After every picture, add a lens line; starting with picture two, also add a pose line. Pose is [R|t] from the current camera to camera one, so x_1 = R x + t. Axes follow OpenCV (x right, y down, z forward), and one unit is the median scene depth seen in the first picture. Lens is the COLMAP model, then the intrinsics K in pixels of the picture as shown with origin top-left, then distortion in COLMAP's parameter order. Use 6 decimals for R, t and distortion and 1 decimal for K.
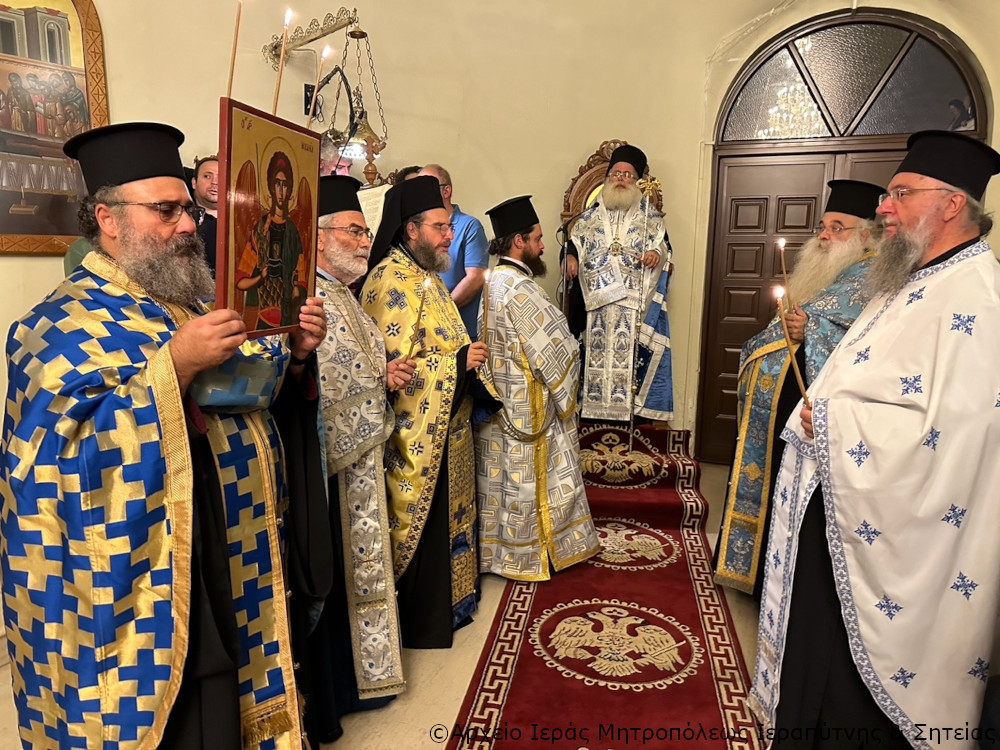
lens RADIAL K [[695.4, 0, 503.5], [0, 695.4, 382.8], [0, 0, 1]] dist [0.060154, -0.076882]
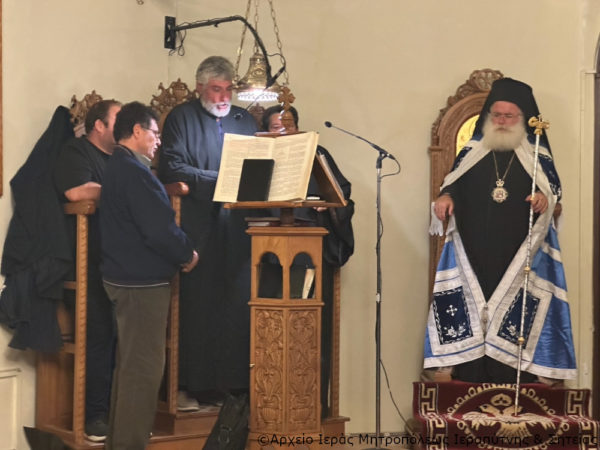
lens RADIAL K [[1347.2, 0, 300.0], [0, 1347.2, 225.0], [0, 0, 1]] dist [0.204696, -0.142445]
pose [[0.996055, -0.005209, 0.088587, -0.393688], [0.018941, 0.987750, -0.154893, 0.194101], [-0.086695, 0.155960, 0.983951, -1.105068]]
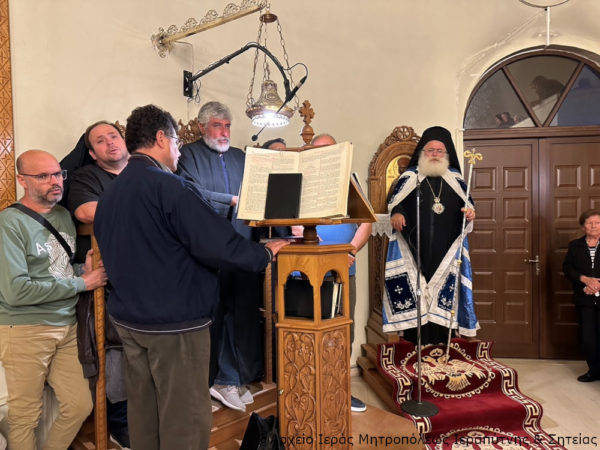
lens RADIAL K [[417.3, 0, 302.1], [0, 417.3, 229.7], [0, 0, 1]] dist [0.060154, -0.076882]
pose [[0.972039, -0.034476, 0.232274, -0.390148], [0.064746, 0.990170, -0.123982, -0.093562], [-0.225717, 0.135554, 0.964716, 0.467869]]
